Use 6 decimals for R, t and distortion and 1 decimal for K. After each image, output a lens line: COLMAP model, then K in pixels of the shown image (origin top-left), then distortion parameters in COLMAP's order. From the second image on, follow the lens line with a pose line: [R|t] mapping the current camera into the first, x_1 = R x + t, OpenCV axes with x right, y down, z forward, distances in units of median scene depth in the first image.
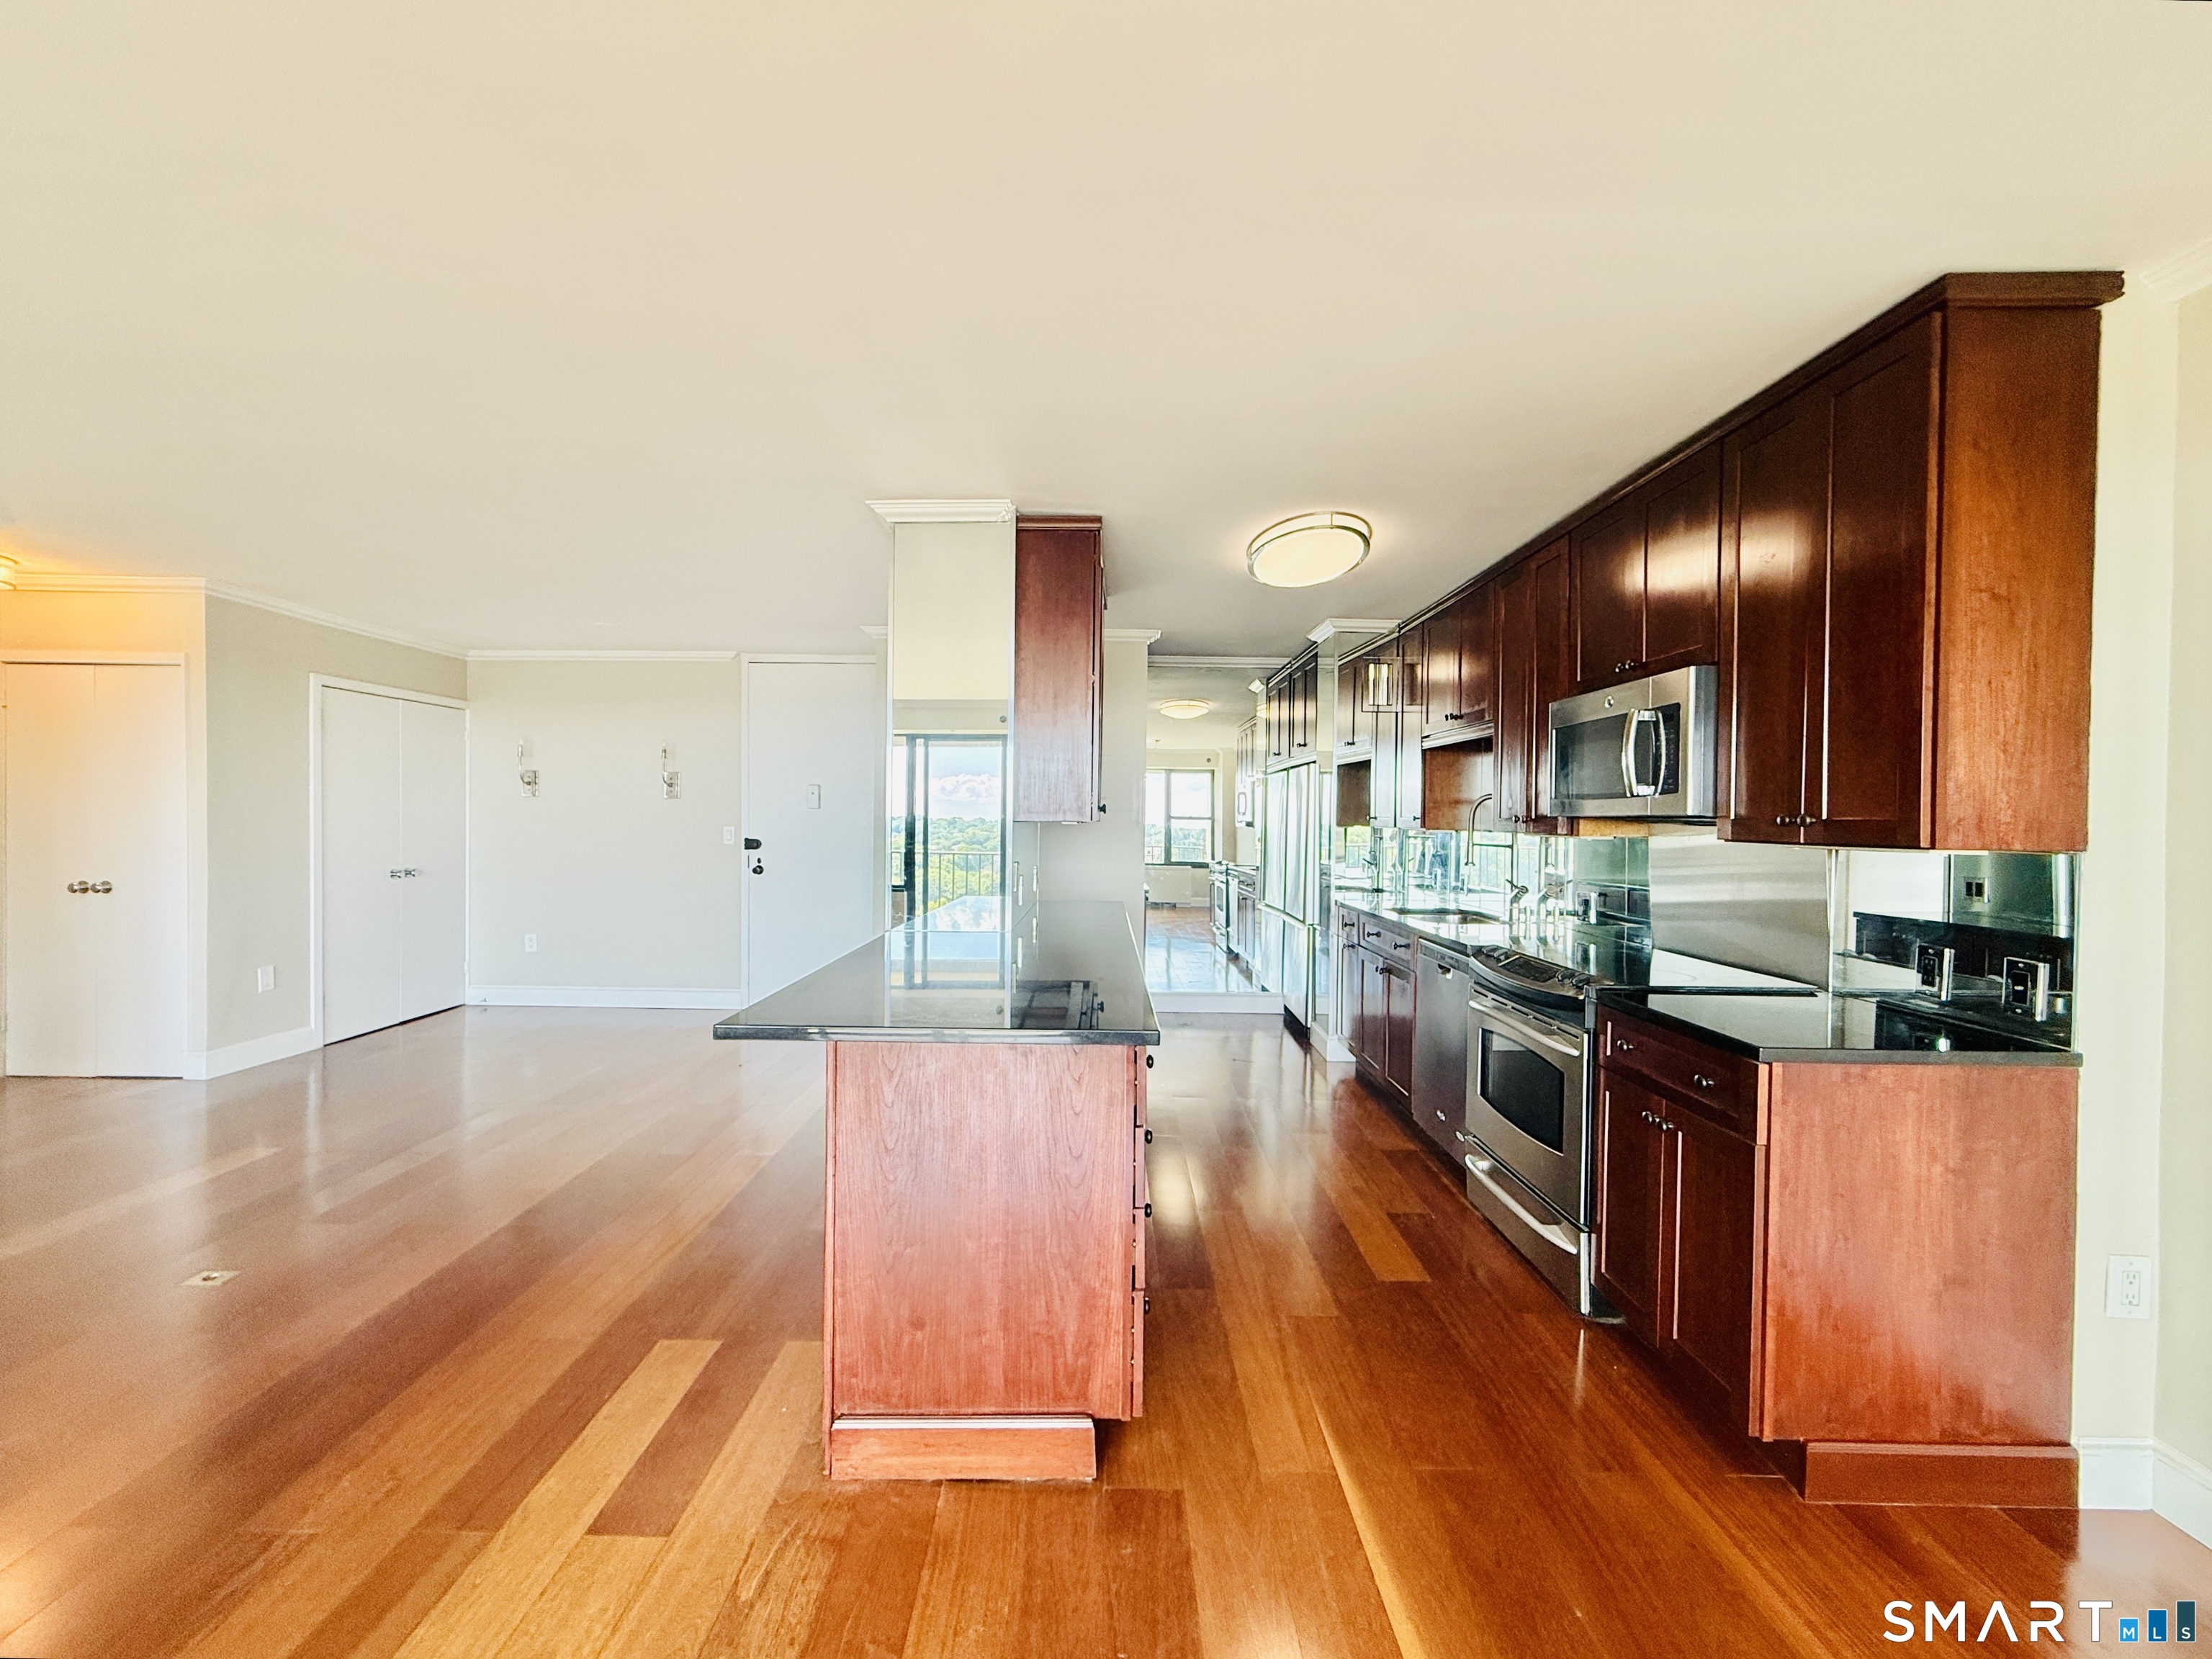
lens RADIAL K [[899.3, 0, 1102.8], [0, 899.3, 829.5], [0, 0, 1]] dist [0.000902, 0.000068]
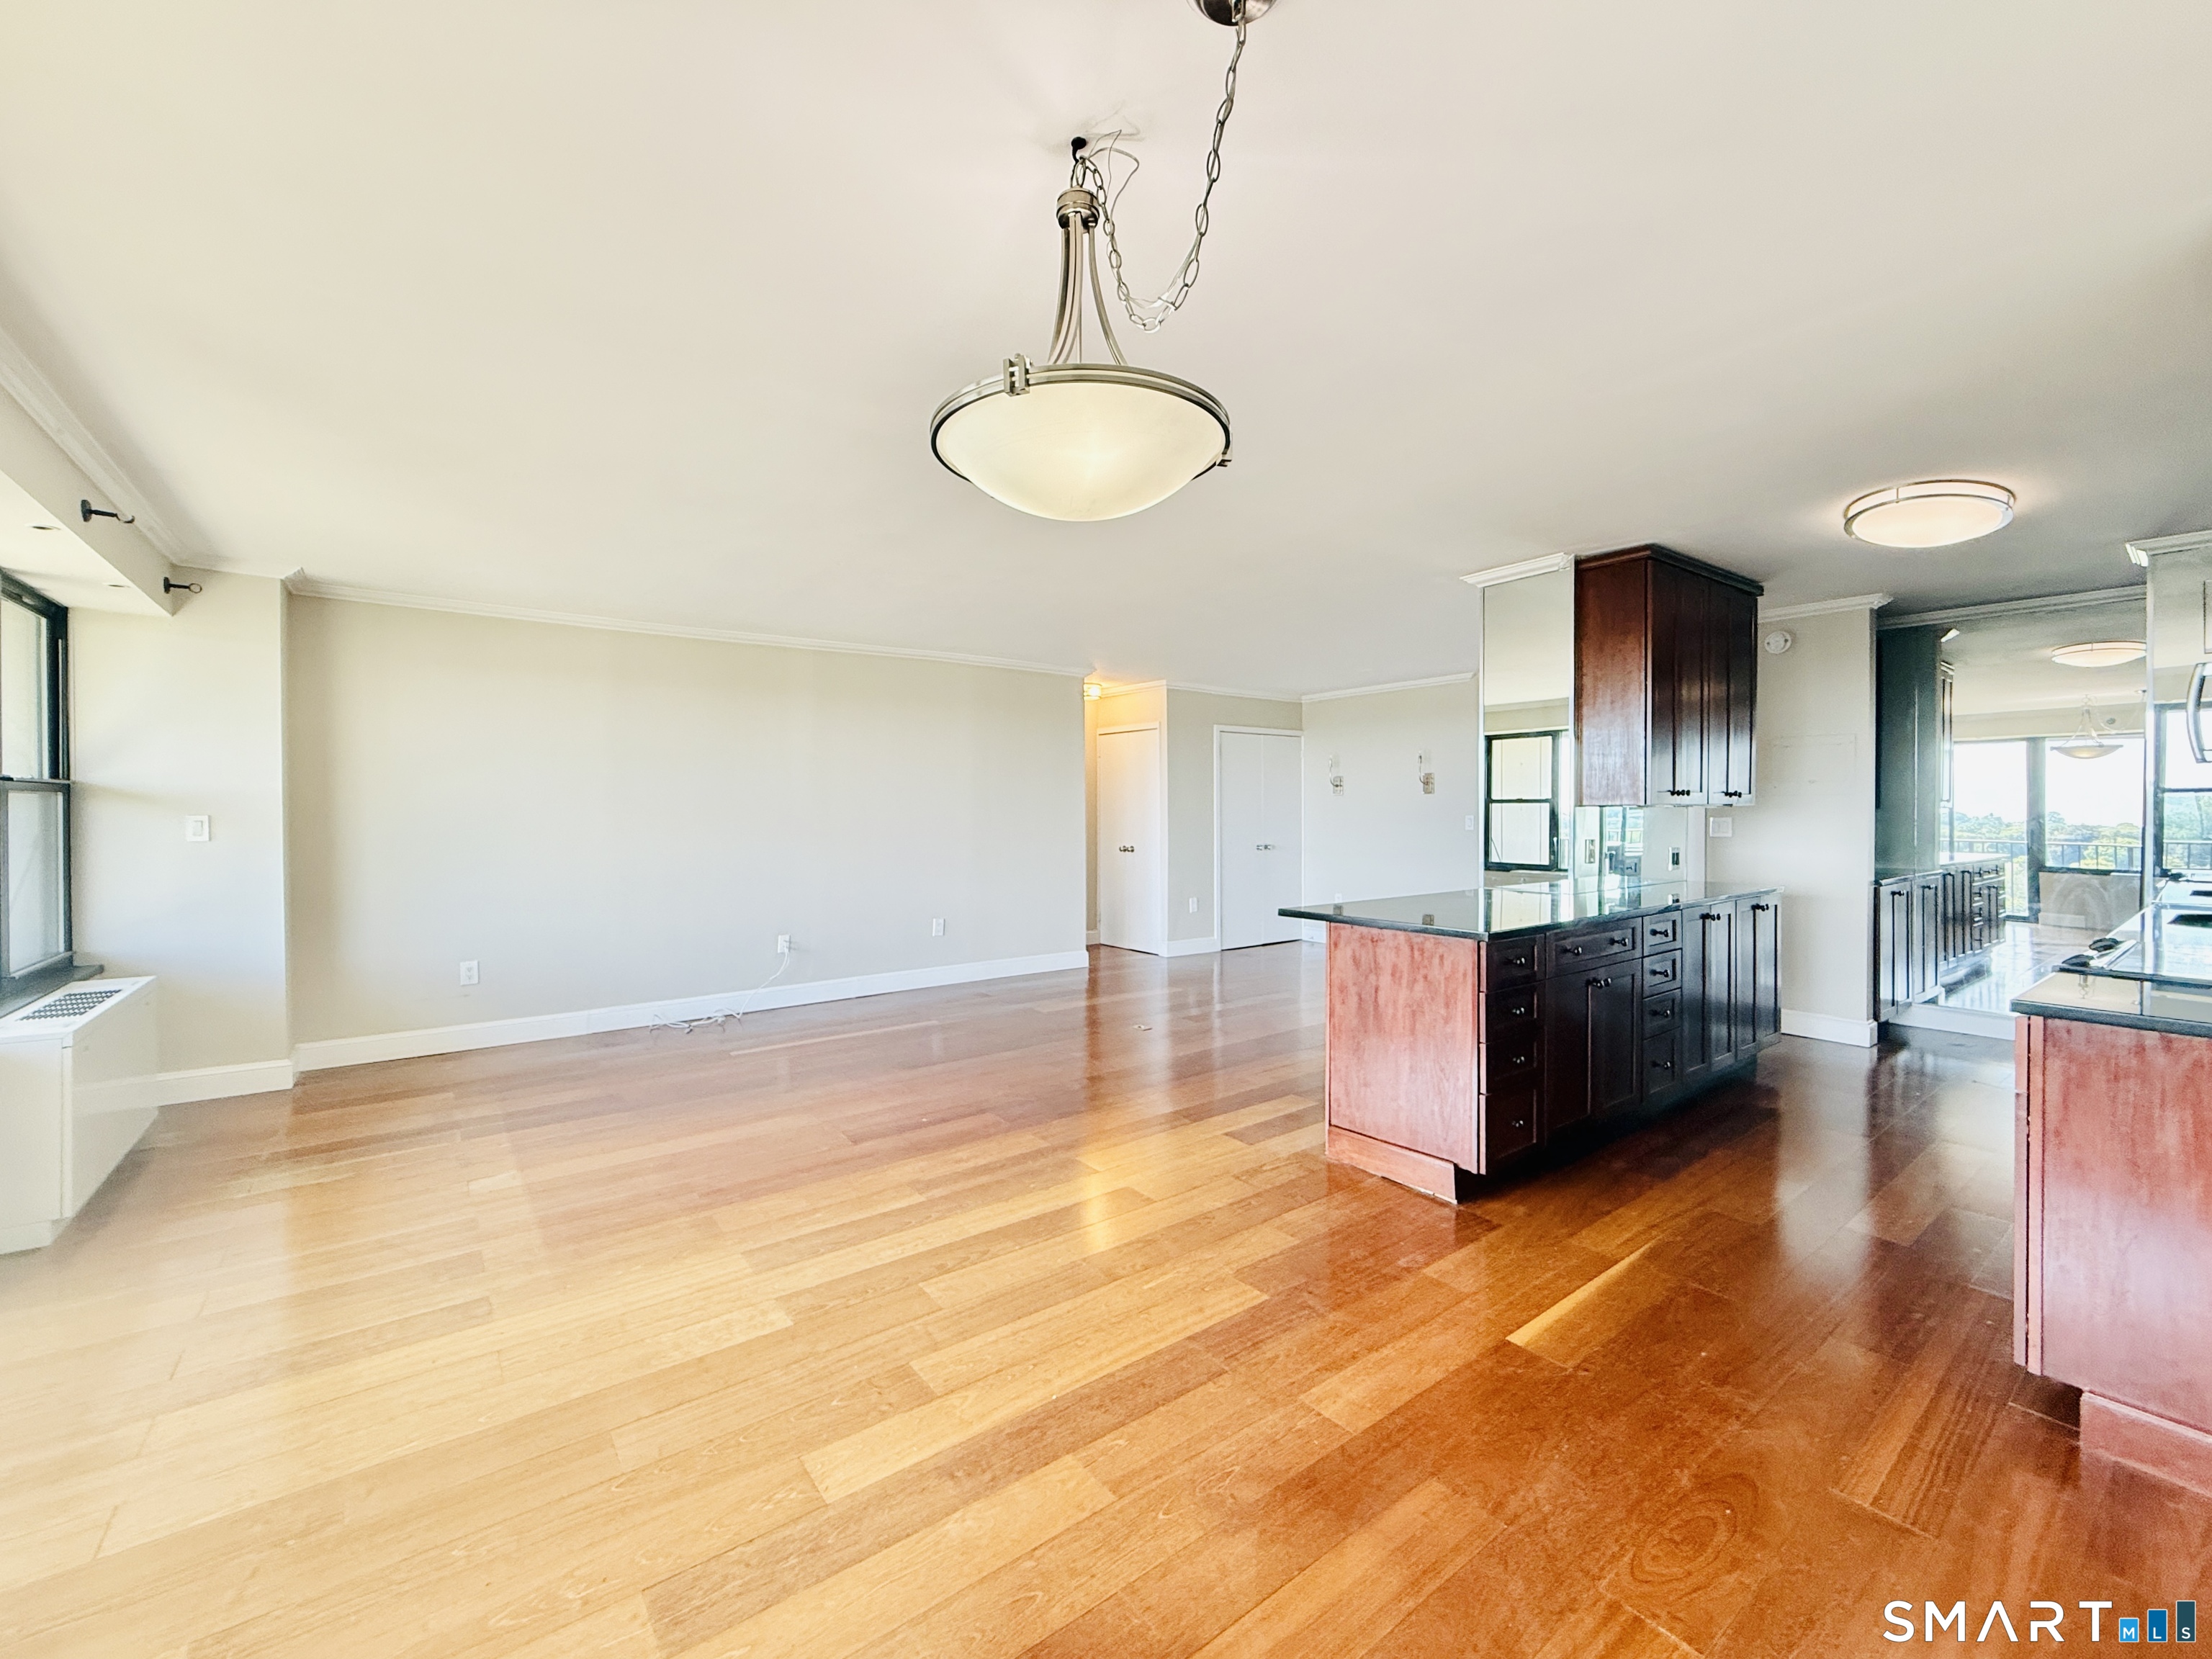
lens RADIAL K [[899.3, 0, 1102.8], [0, 899.3, 829.5], [0, 0, 1]] dist [0.000902, 0.000068]
pose [[0.611365, 0.004936, -0.791333, 0.705740], [-0.000011, 0.999981, 0.006229, 0.022881], [0.791348, -0.003800, 0.611354, -0.407147]]
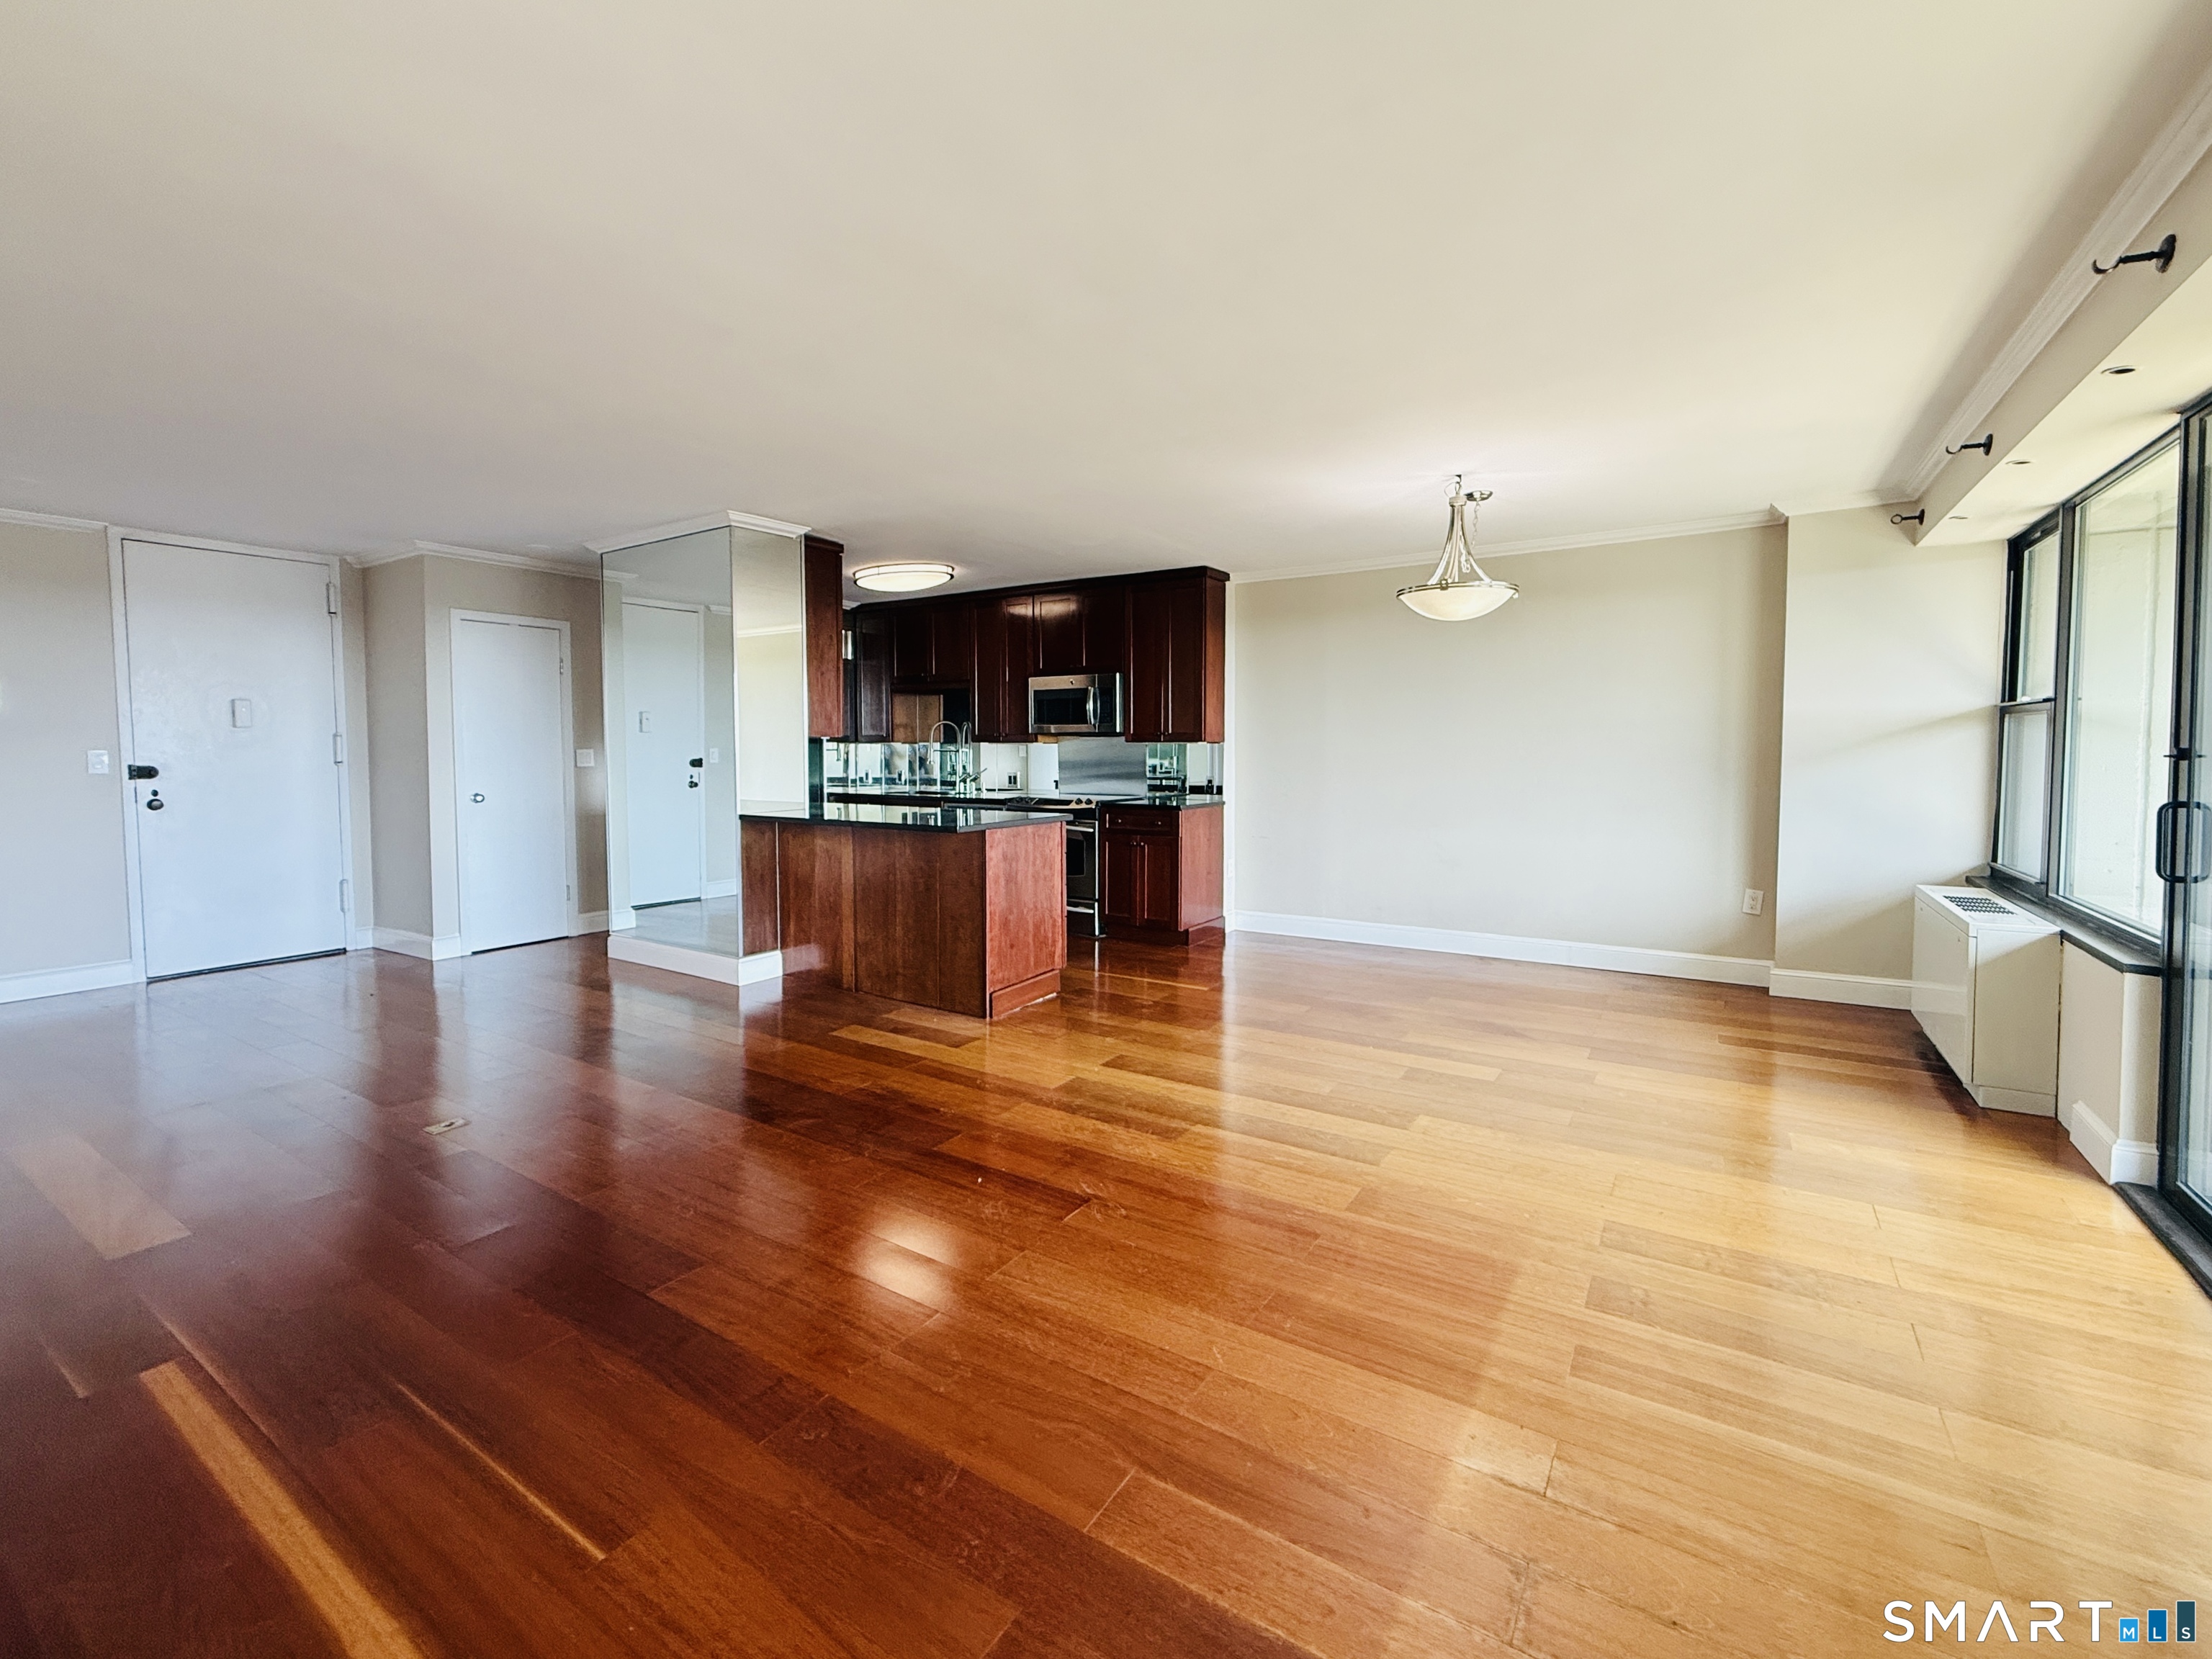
lens RADIAL K [[955.6, 0, 1099.3], [0, 955.6, 796.7], [0, 0, 1]] dist [-0.001665, 0.000473]
pose [[0.542123, -0.057692, 0.838317, -1.719822], [0.019270, 0.998232, 0.056236, 0.017408], [-0.840078, -0.014332, 0.542276, -0.432970]]
